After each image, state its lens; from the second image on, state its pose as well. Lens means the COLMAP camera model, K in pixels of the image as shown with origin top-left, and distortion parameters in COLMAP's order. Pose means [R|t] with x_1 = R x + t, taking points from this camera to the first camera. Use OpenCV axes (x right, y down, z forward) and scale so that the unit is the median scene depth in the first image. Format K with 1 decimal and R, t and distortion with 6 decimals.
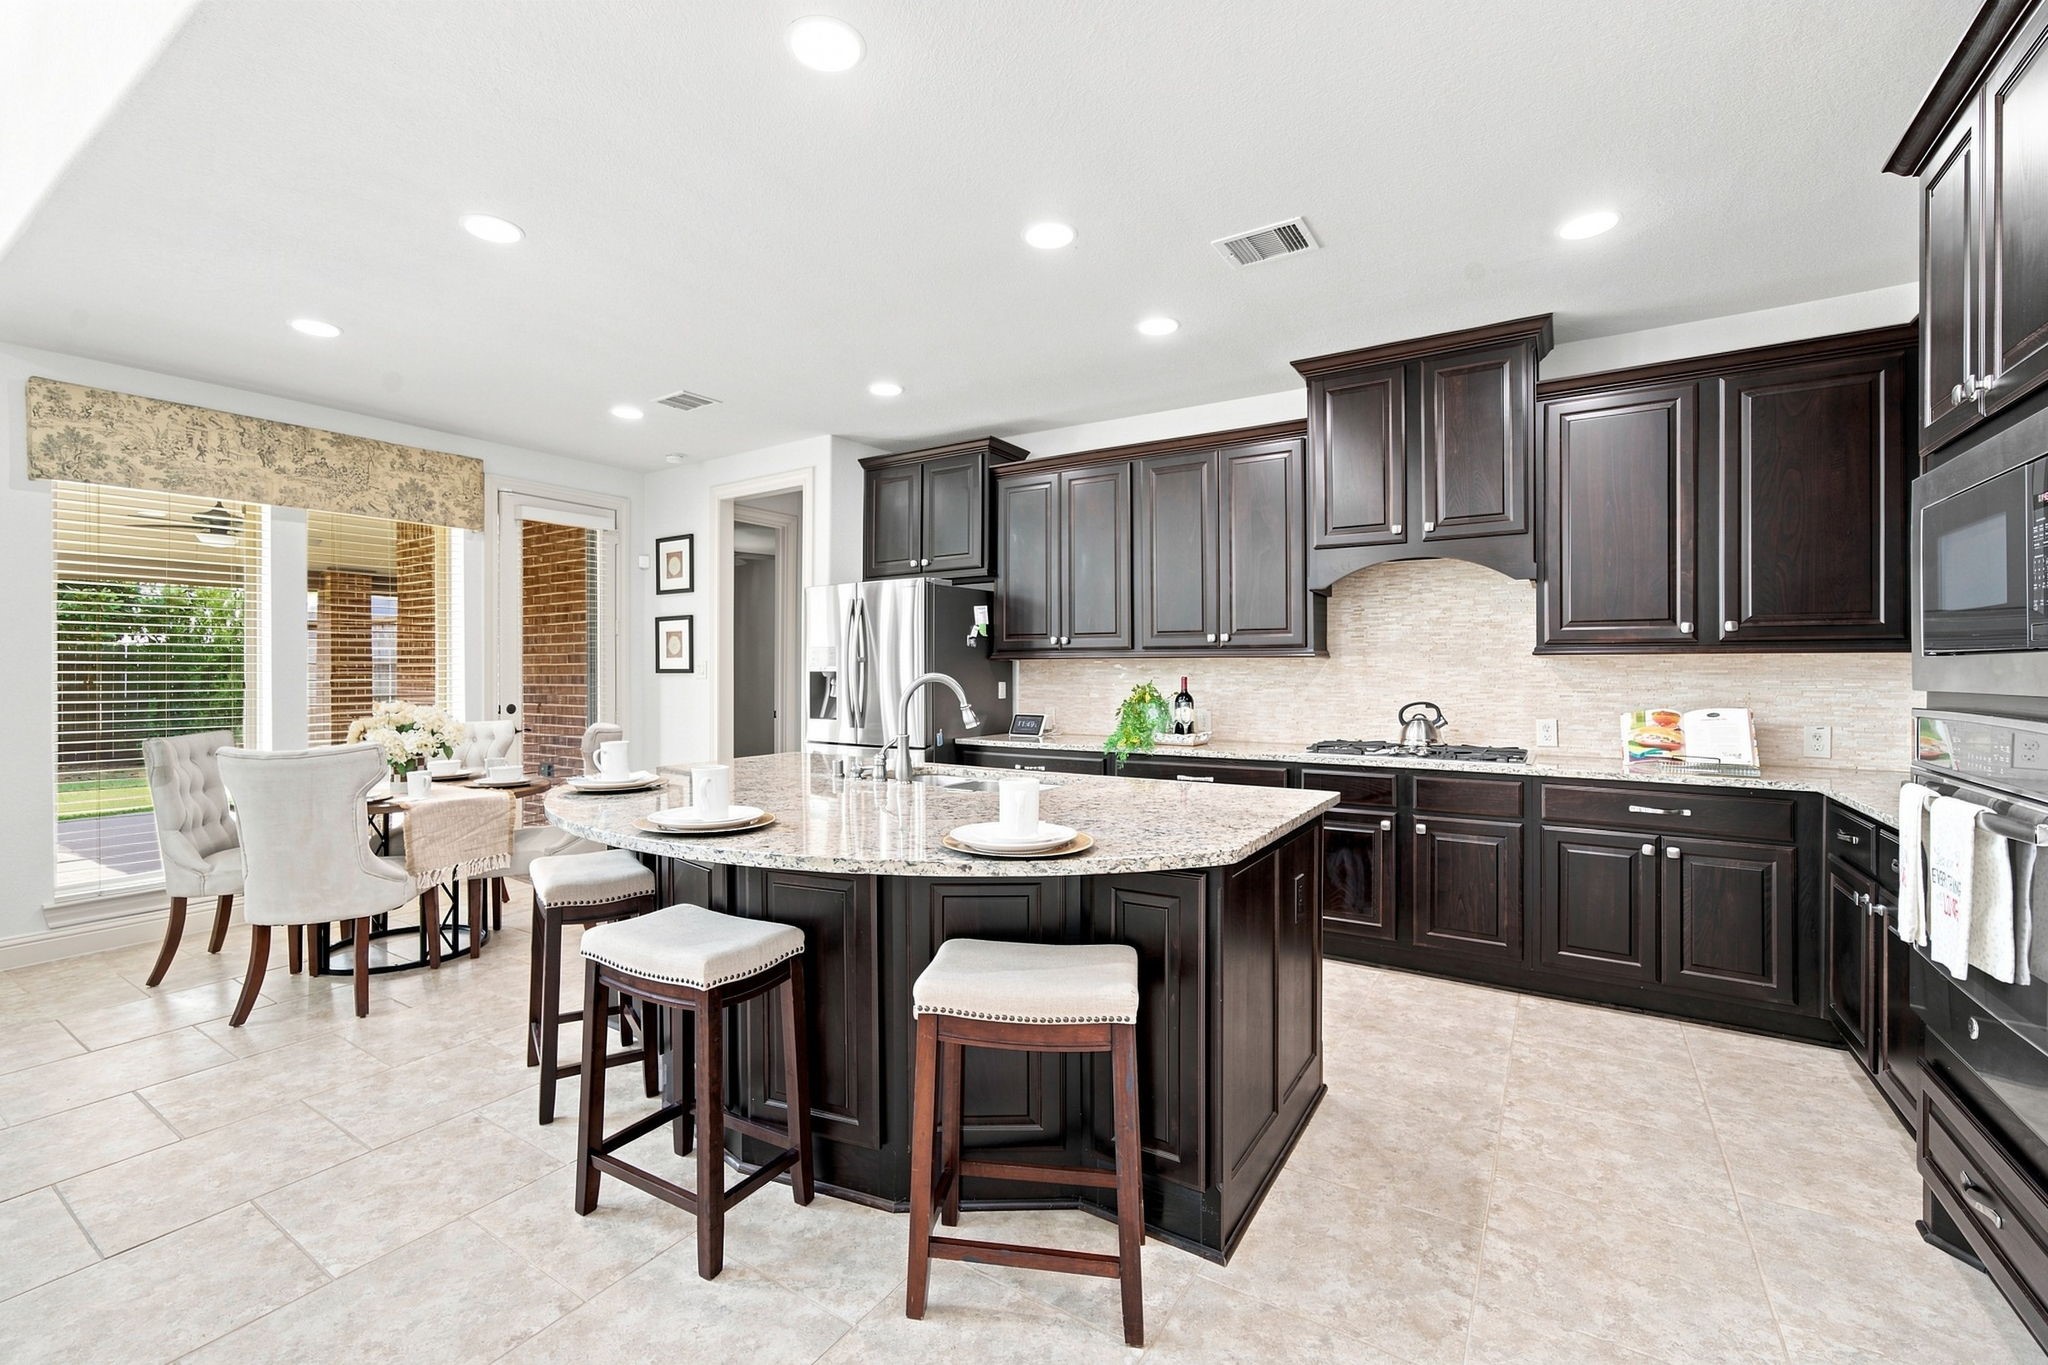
lens RADIAL K [[856.0, 0, 1021.4], [0, 856.0, 674.4], [0, 0, 1]] dist [0.000287, 0.000038]
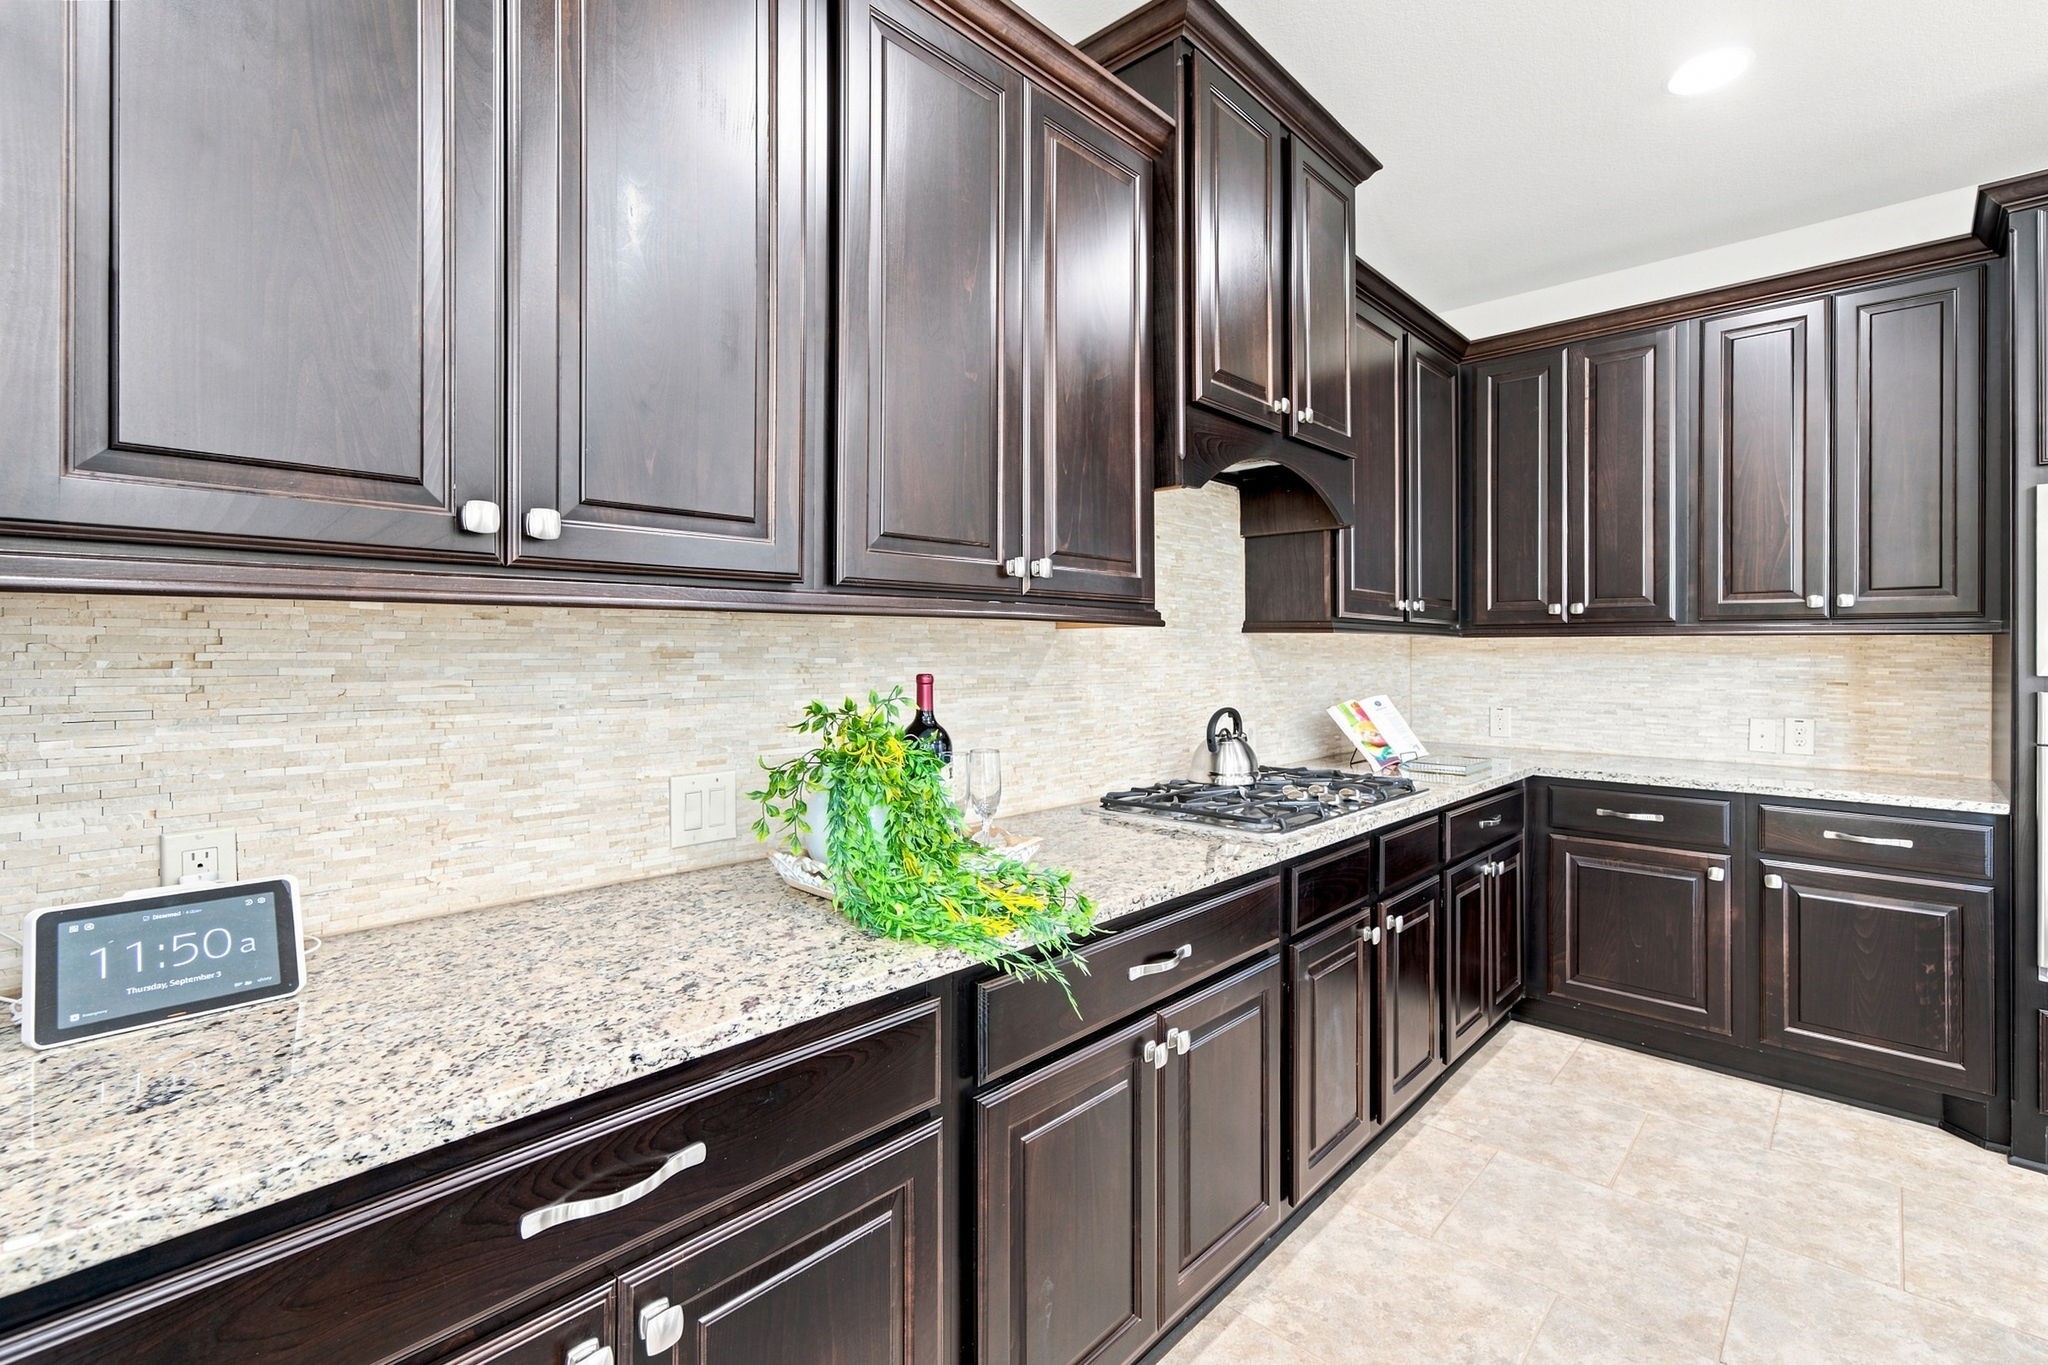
lens RADIAL K [[918.1, 0, 980.8], [0, 918.1, 650.2], [0, 0, 1]] dist [-0.000146, 0.000140]
pose [[0.210407, -0.001975, 0.977612, -0.247526], [0.002181, 0.999996, 0.001550, -0.011314], [-0.977611, 0.001806, 0.210410, 1.342075]]
